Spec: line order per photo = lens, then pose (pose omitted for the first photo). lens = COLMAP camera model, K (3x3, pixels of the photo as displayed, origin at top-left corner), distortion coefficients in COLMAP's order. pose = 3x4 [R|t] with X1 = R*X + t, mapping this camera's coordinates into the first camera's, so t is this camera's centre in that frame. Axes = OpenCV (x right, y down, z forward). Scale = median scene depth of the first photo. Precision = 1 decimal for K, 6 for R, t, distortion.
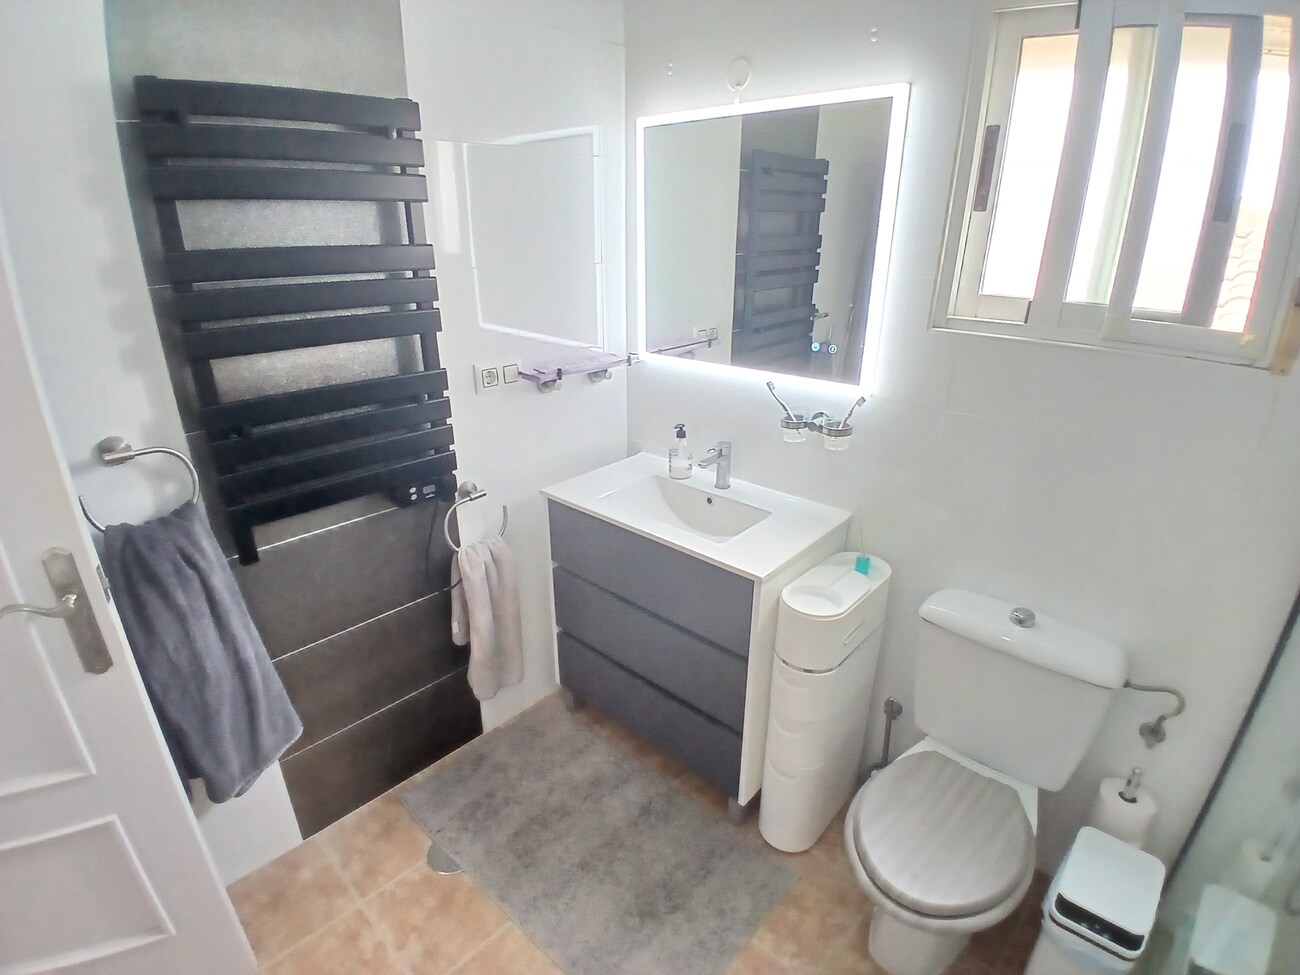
lens RADIAL K [[648.0, 0, 648.0], [0, 648.0, 499.1], [0, 0, 1]] dist [-0.003123, -0.036224]
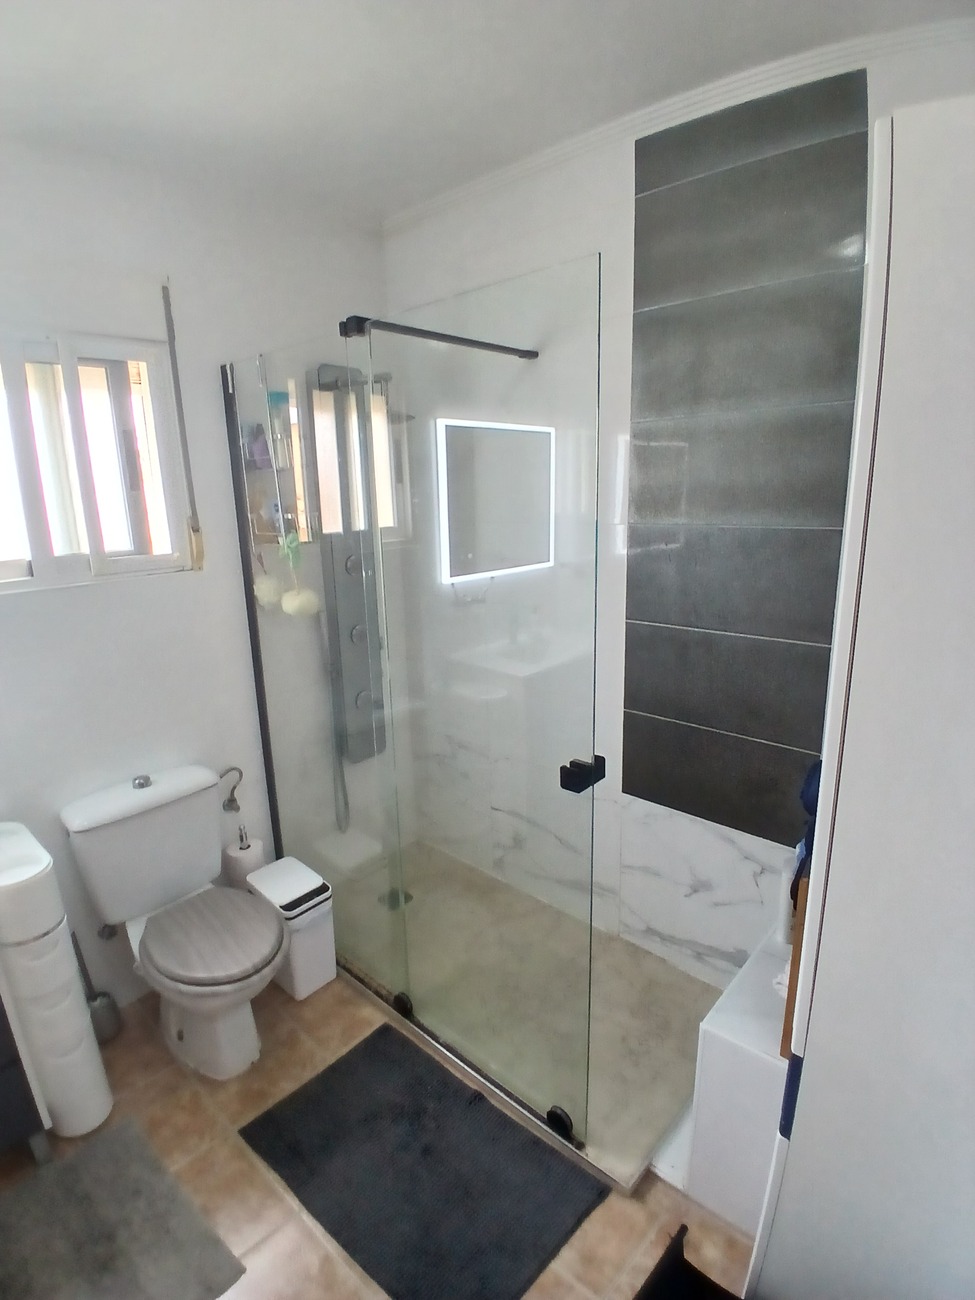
lens RADIAL K [[648.0, 0, 485.2], [0, 648.0, 643.7], [0, 0, 1]] dist [-0.003123, -0.036224]
pose [[-0.011030, -0.239775, 0.970766, -0.554900], [0.407379, 0.885527, 0.223349, -0.065201], [-0.913192, 0.397933, 0.087912, 0.118391]]
